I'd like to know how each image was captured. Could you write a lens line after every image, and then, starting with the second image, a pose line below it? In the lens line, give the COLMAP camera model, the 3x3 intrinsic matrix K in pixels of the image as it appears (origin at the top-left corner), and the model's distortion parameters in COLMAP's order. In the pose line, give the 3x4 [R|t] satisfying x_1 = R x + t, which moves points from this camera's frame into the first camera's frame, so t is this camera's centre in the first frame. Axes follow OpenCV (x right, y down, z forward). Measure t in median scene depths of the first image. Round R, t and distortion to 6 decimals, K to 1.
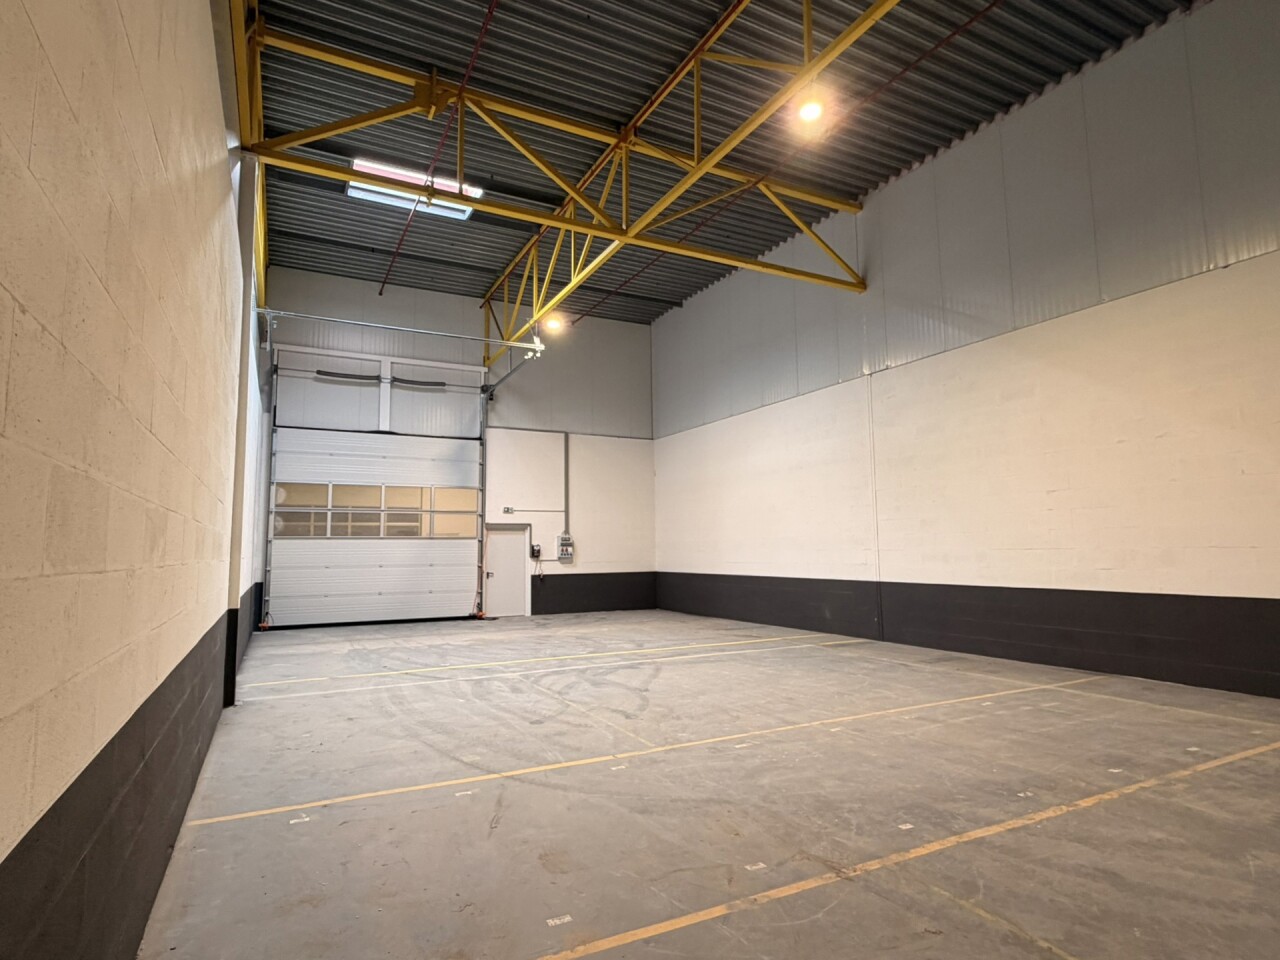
lens RADIAL K [[698.6, 0, 642.4], [0, 698.6, 478.9], [0, 0, 1]] dist [0.000509, -0.000576]
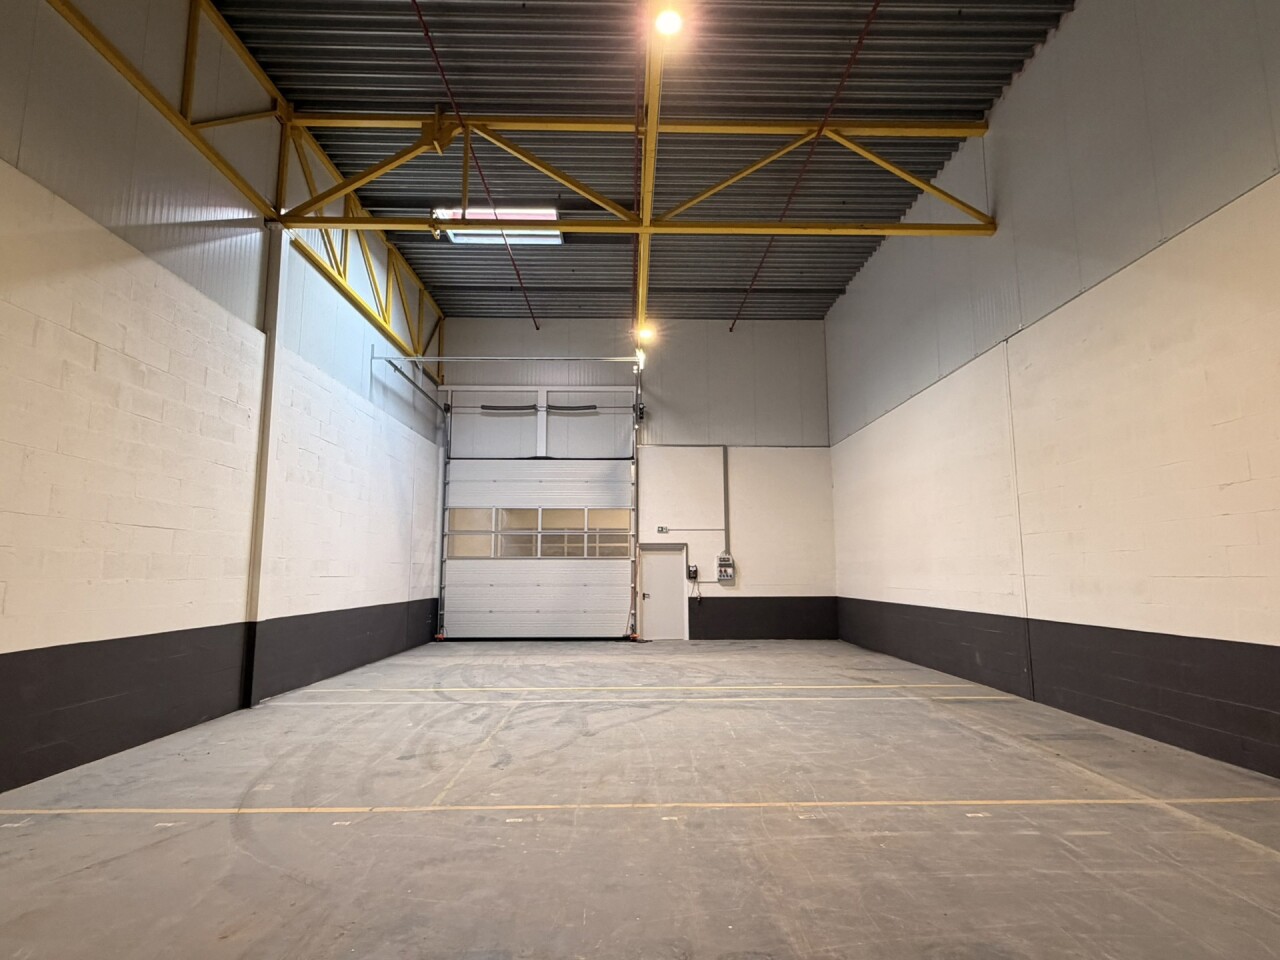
lens RADIAL K [[698.6, 0, 641.4], [0, 698.6, 476.0], [0, 0, 1]] dist [0.000509, -0.000576]
pose [[0.896201, -0.051617, -0.440635, 0.268168], [0.037430, 0.998465, -0.040835, 0.011017], [0.442066, 0.020103, 0.896757, 0.141079]]
